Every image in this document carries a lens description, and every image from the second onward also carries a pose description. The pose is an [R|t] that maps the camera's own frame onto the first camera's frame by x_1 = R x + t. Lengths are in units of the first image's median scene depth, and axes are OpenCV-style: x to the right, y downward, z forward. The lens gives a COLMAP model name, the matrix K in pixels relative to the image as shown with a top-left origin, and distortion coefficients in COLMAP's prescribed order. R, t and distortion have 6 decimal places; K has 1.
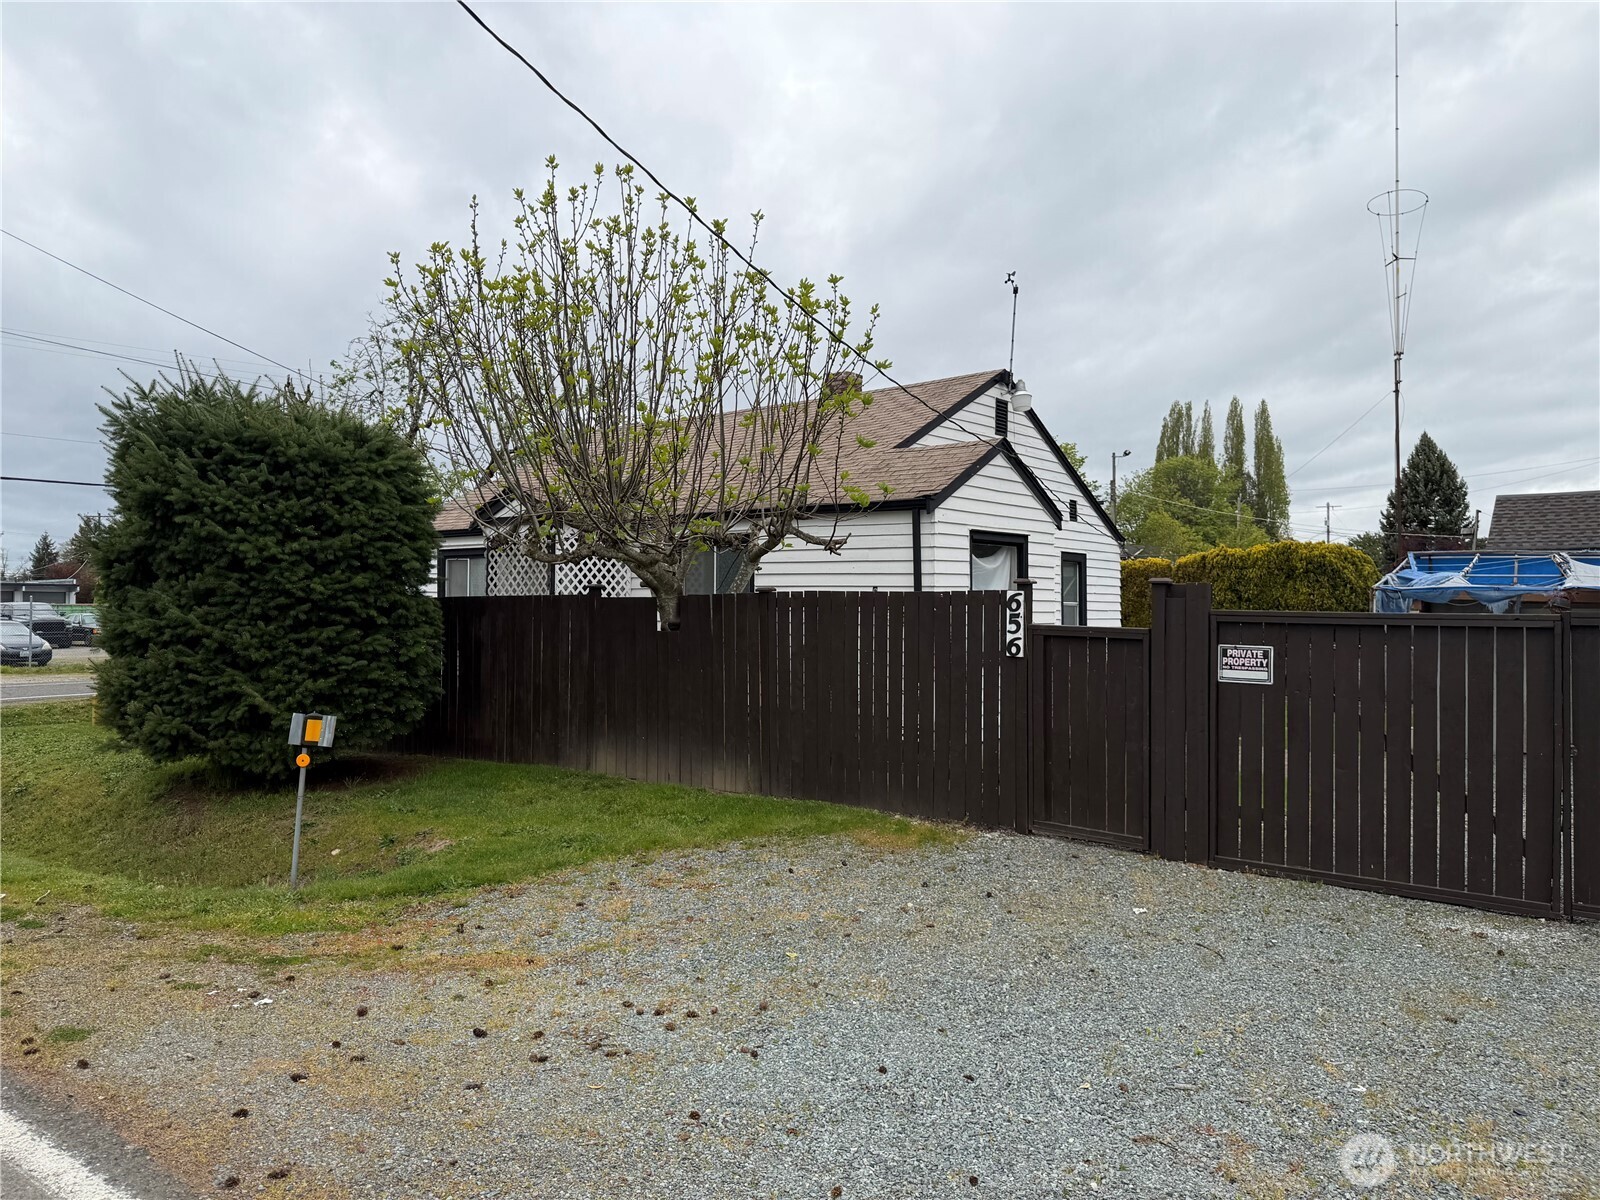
lens RADIAL K [[1100.6, 0, 800.0], [0, 1100.6, 600.0], [0, 0, 1]] dist [0.162005, -0.315075]
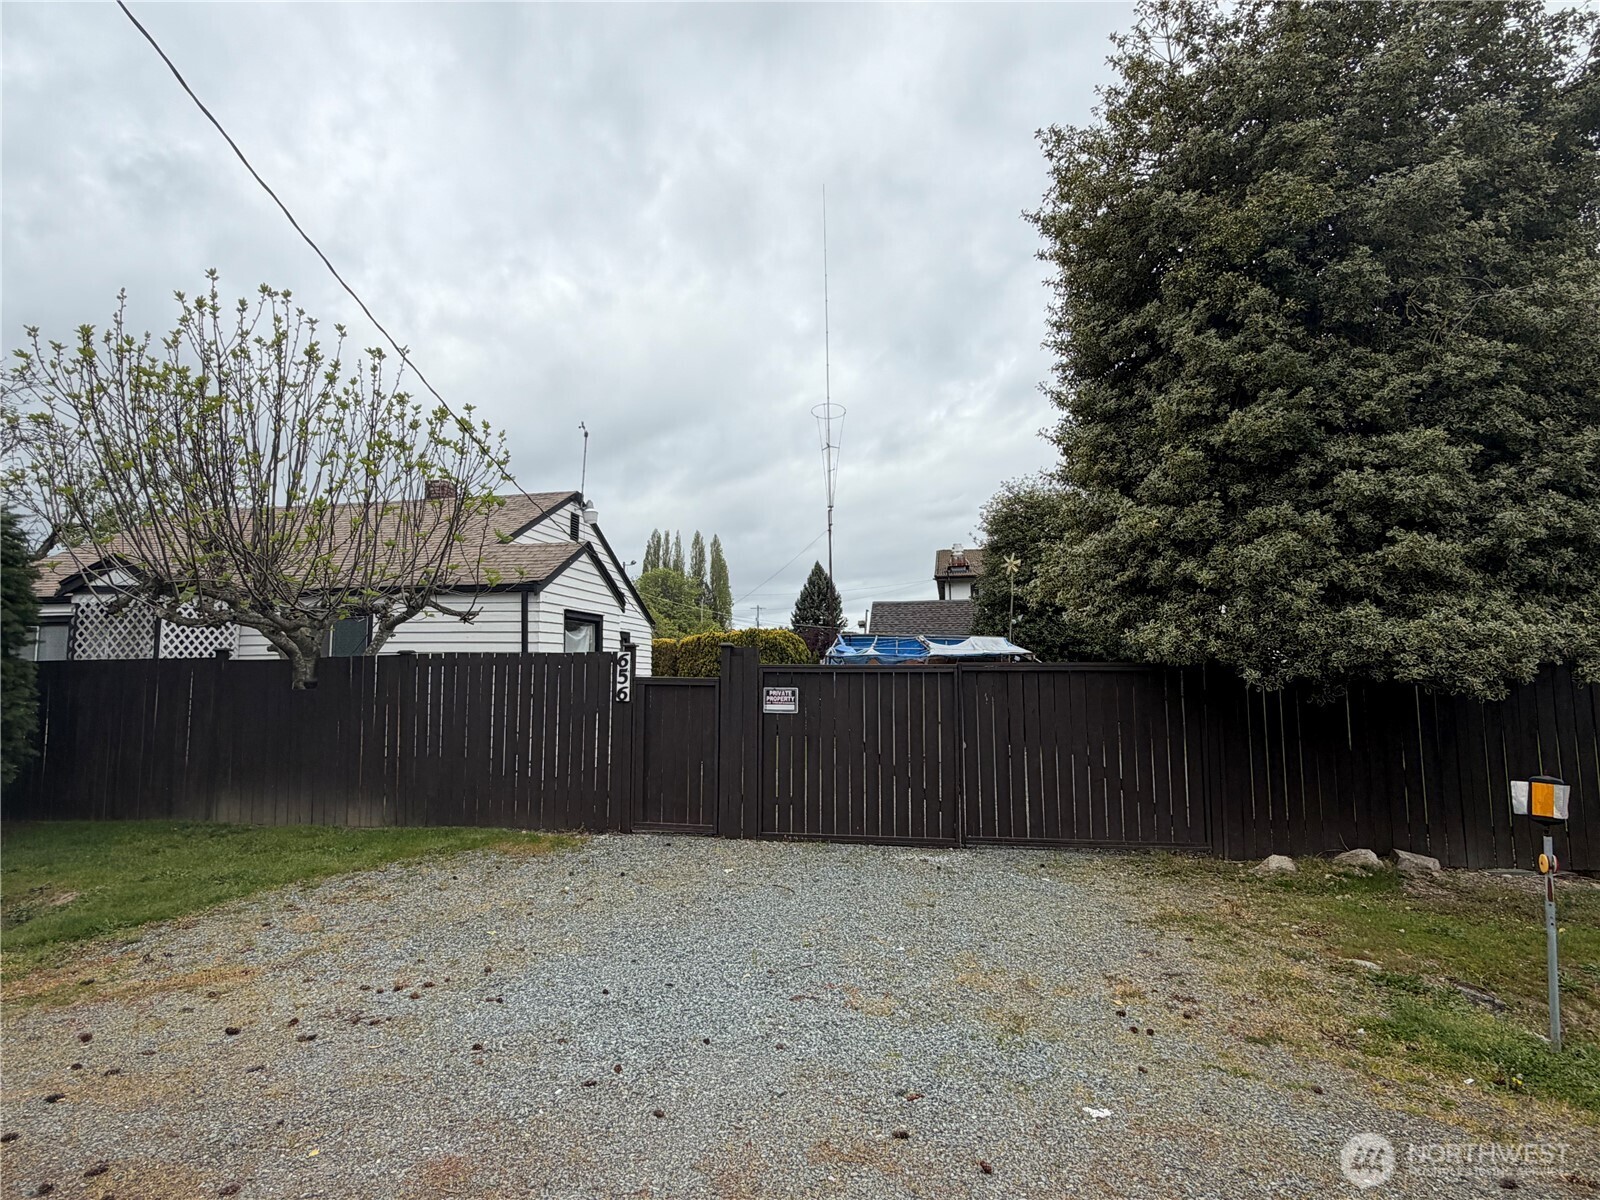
lens RADIAL K [[856.0, 0, 798.2], [0, 856.0, 612.9], [0, 0, 1]] dist [0.001726, 0.000105]
pose [[0.882139, 0.027515, 0.470184, -0.088541], [0.006288, 0.997515, -0.070171, 0.015103], [-0.470947, 0.064857, 0.879774, -0.018653]]
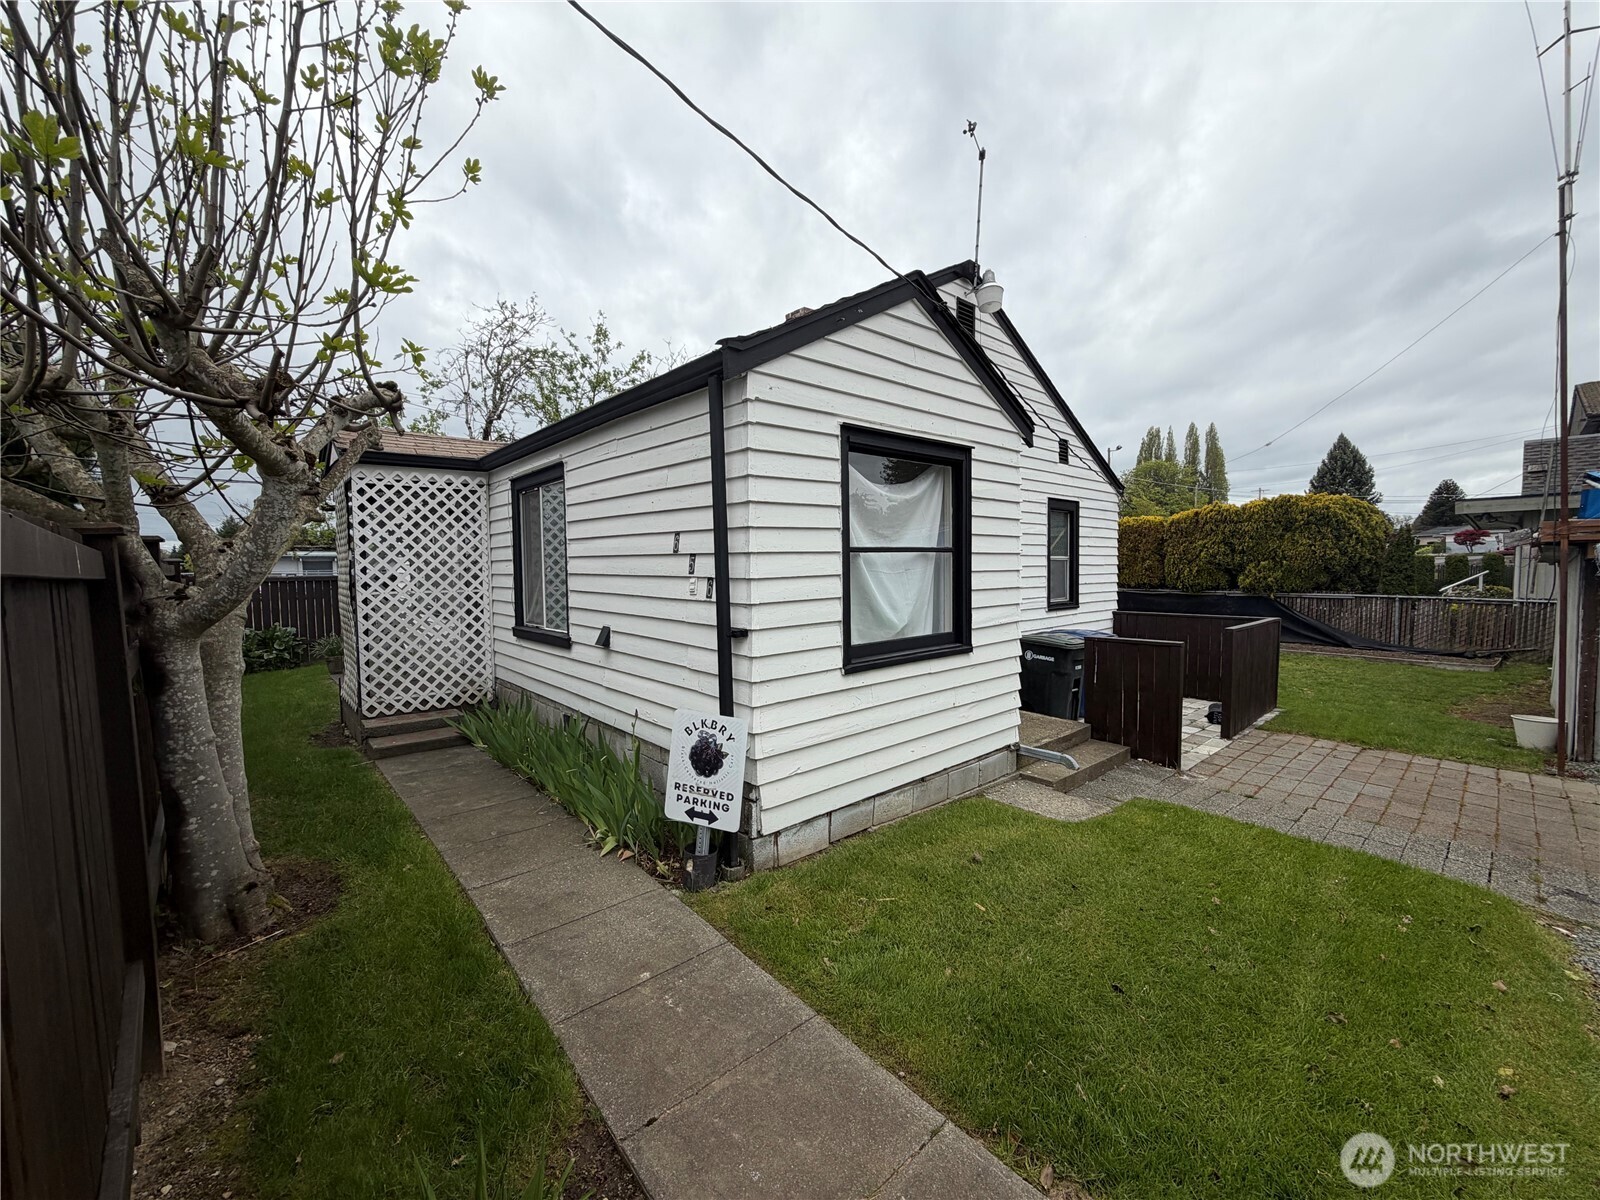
lens RADIAL K [[638.8, 0, 800.0], [0, 638.8, 600.0], [0, 0, 1]] dist [0.000488, -0.000038]
pose [[0.985045, -0.004656, -0.172237, 0.215503], [0.015464, 0.997990, 0.061462, 0.003808], [0.171604, -0.063206, 0.983136, 0.781808]]
